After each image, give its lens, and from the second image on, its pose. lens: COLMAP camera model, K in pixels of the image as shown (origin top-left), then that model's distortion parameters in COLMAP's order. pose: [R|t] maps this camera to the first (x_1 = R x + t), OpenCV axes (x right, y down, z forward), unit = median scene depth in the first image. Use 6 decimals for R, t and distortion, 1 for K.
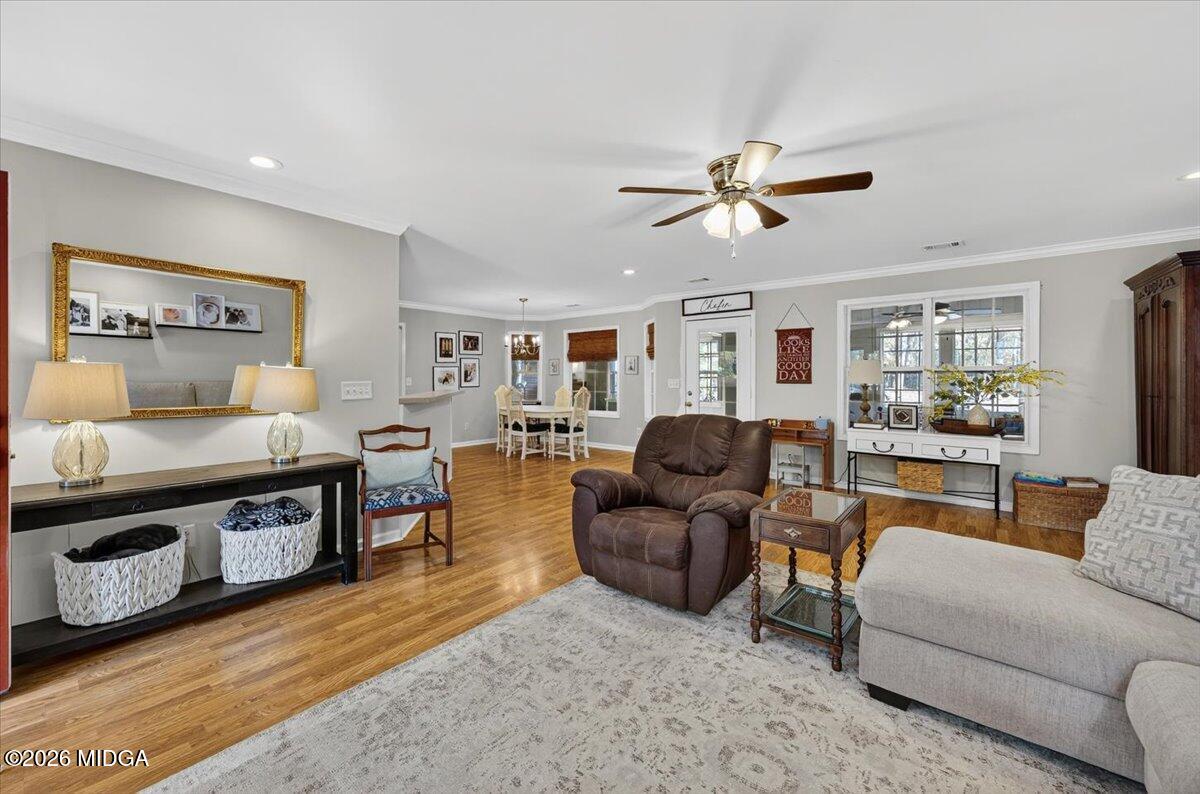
lens RADIAL K [[468.4, 0, 583.4], [0, 468.4, 381.0], [0, 0, 1]] dist [0.002103, 0.000377]
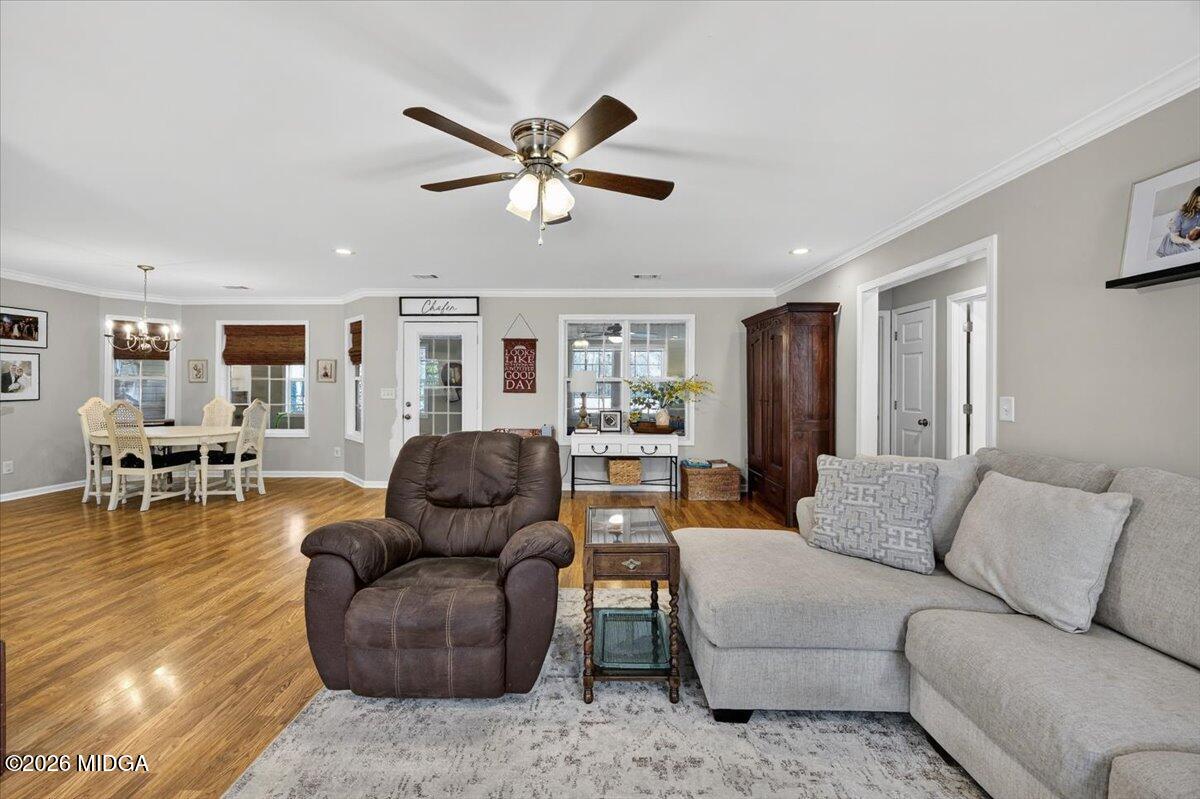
lens RADIAL K [[458.8, 0, 589.5], [0, 458.8, 388.1], [0, 0, 1]] dist [-0.003270, 0.000426]
pose [[0.779887, 0.000582, 0.625921, -0.072964], [0.001539, 0.999995, -0.002847, -0.002178], [-0.625919, 0.003184, 0.779882, 0.178339]]
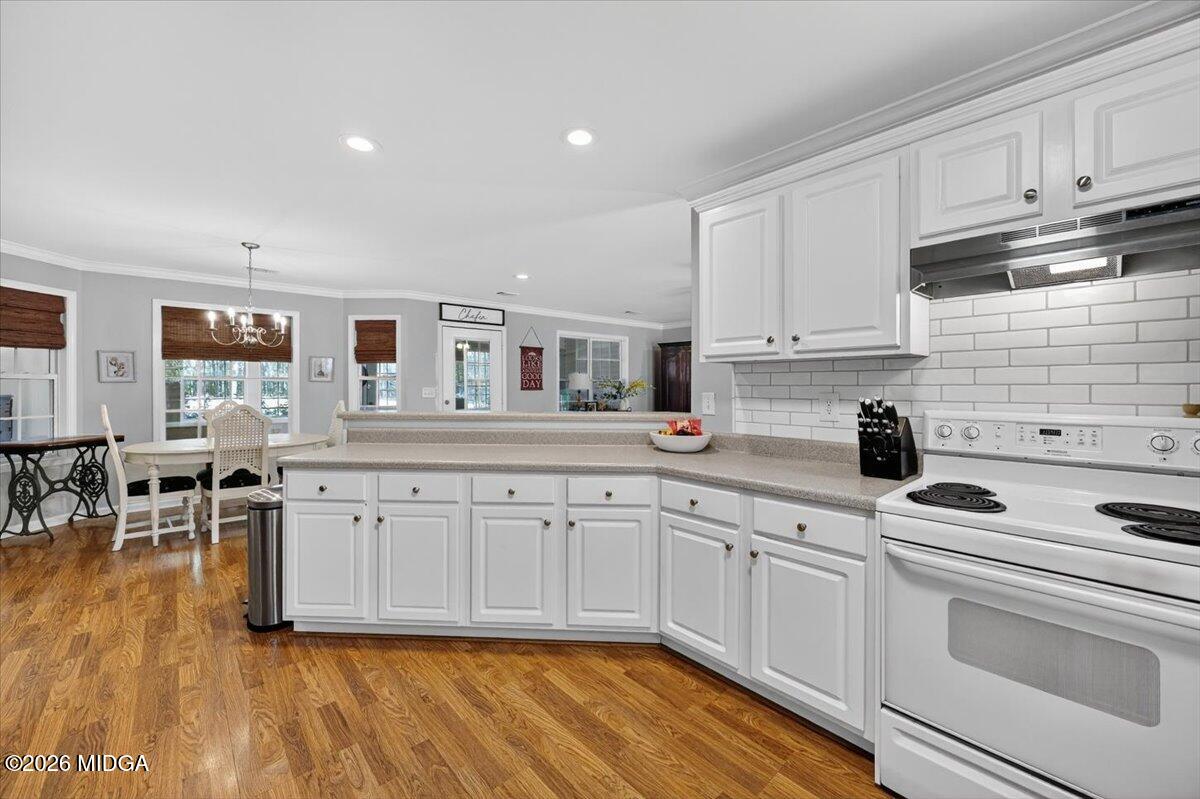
lens RADIAL K [[458.8, 0, 584.7], [0, 458.8, 385.4], [0, 0, 1]] dist [-0.003270, 0.000426]
pose [[0.155150, -0.001326, 0.987890, -1.011372], [0.012269, 0.999925, -0.000585, -0.006864], [-0.987815, 0.012211, 0.155155, 0.897533]]
